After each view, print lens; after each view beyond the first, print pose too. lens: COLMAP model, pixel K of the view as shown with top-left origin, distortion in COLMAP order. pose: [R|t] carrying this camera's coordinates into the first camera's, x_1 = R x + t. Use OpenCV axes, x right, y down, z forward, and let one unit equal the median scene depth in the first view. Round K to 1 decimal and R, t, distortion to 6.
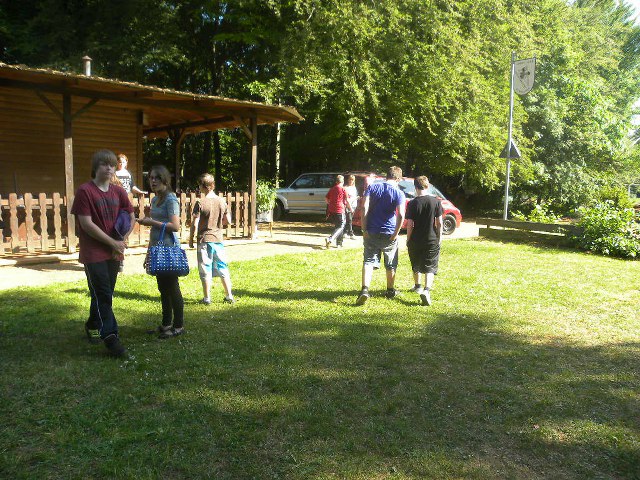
lens RADIAL K [[481.8, 0, 320.0], [0, 481.8, 240.0], [0, 0, 1]] dist [-0.152173, 0.101292]
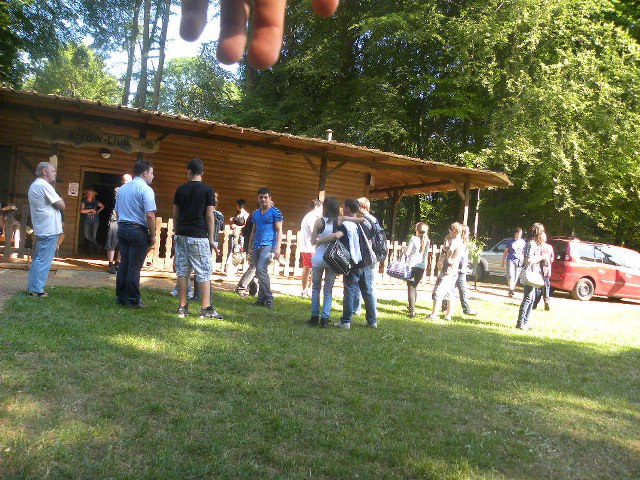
lens RADIAL K [[484.9, 0, 320.0], [0, 484.9, 240.0], [0, 0, 1]] dist [-0.139908, 0.079488]
pose [[0.922357, 0.054572, -0.382464, -0.016088], [-0.109283, 0.986396, -0.122805, 0.051438], [0.370560, 0.155066, 0.915773, -0.136035]]
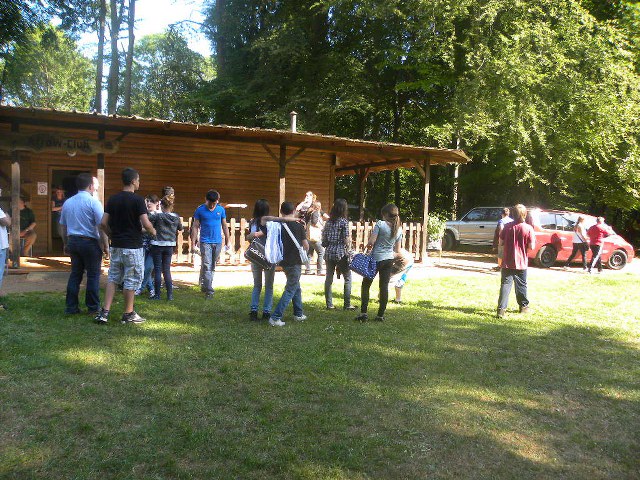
lens RADIAL K [[481.8, 0, 320.0], [0, 481.8, 240.0], [0, 0, 1]] dist [-0.152173, 0.101292]
pose [[0.932594, 0.030541, -0.359633, 0.035482], [-0.054533, 0.996898, -0.056757, 0.018245], [0.356783, 0.072543, 0.931366, -0.144449]]
